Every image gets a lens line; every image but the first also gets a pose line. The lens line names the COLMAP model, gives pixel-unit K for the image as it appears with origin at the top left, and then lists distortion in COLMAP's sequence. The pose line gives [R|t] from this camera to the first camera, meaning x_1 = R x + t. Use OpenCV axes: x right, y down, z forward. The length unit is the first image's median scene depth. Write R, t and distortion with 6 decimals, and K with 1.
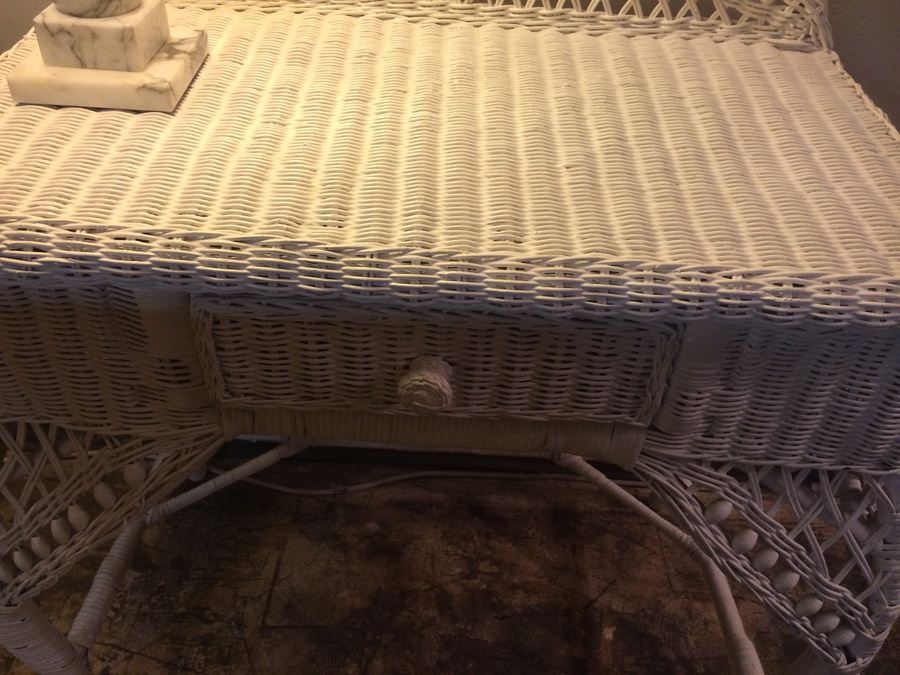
lens RADIAL K [[767.6, 0, 450.0], [0, 767.6, 337.5], [0, 0, 1]] dist [0.089984, -0.117450]
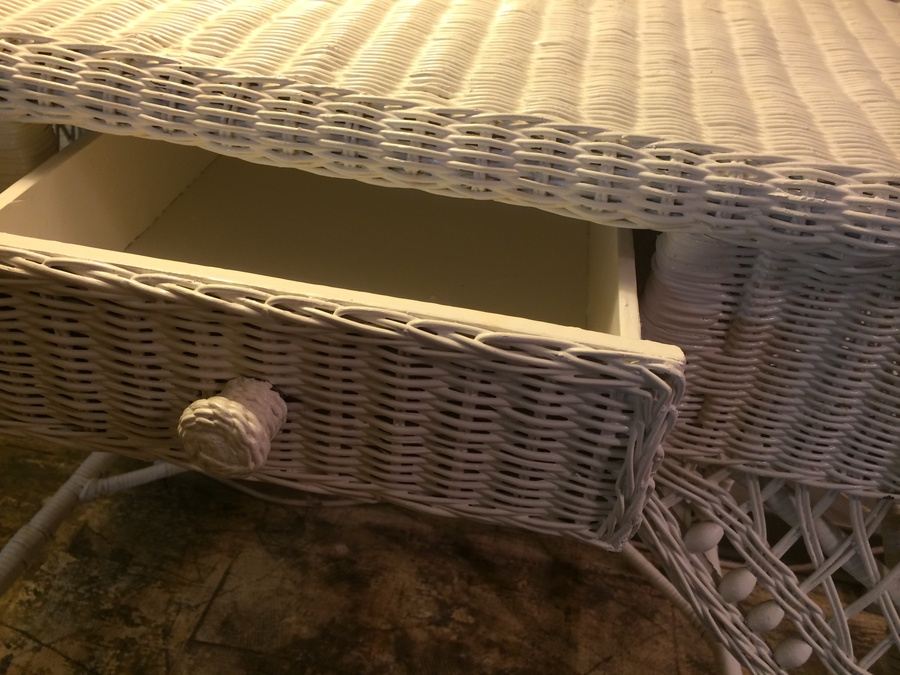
lens RADIAL K [[776.0, 0, 450.0], [0, 776.0, 337.5], [0, 0, 1]] dist [0.091982, -0.125442]
pose [[0.986940, 0.126816, -0.099338, 0.090100], [-0.135121, 0.987442, -0.081861, 0.074232], [0.087709, 0.094215, 0.991681, 0.128550]]
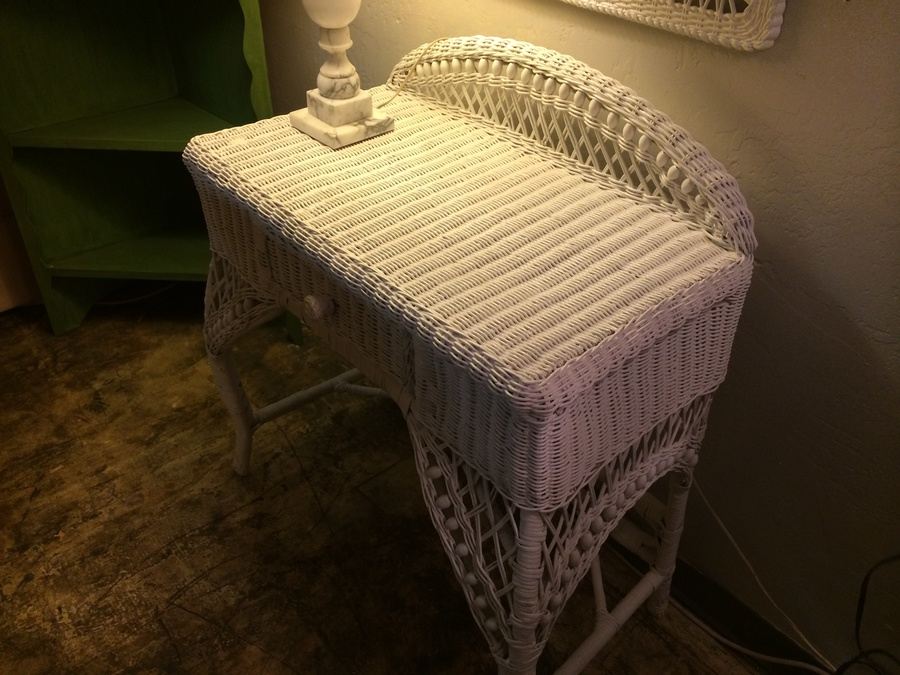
lens RADIAL K [[767.6, 0, 450.0], [0, 767.6, 337.5], [0, 0, 1]] dist [0.089984, -0.117450]
pose [[0.681064, 0.415180, -0.603139, 0.673934], [-0.471119, 0.879034, 0.073110, -0.081439], [0.560534, 0.234358, 0.794278, -0.161037]]
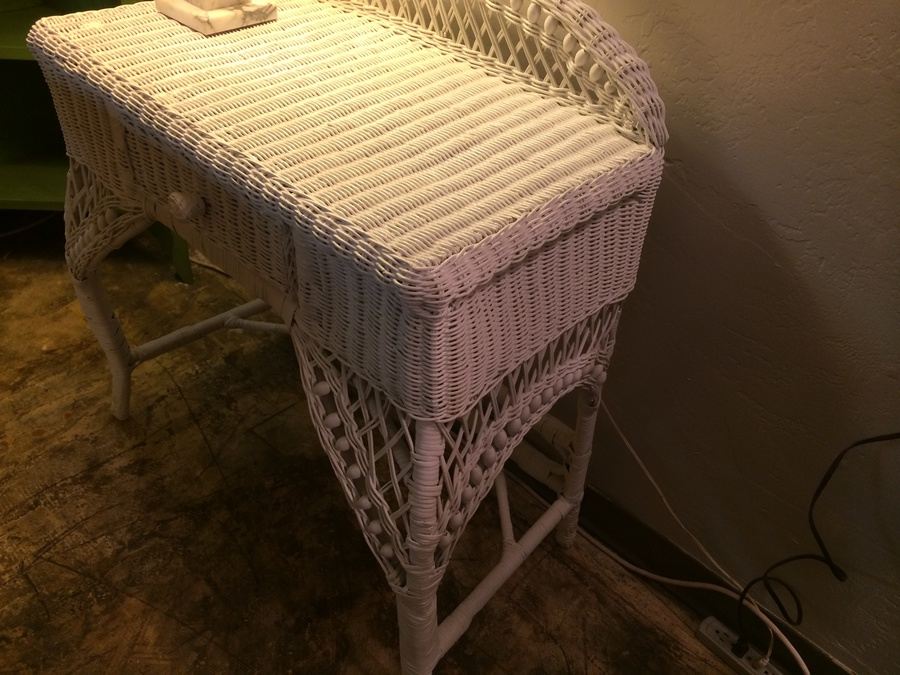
lens RADIAL K [[767.6, 0, 450.0], [0, 767.6, 337.5], [0, 0, 1]] dist [0.089984, -0.117450]
pose [[0.745204, 0.431403, -0.508491, 0.672433], [-0.468811, 0.881219, 0.060572, -0.028943], [0.474223, 0.193247, 0.858934, -0.063658]]
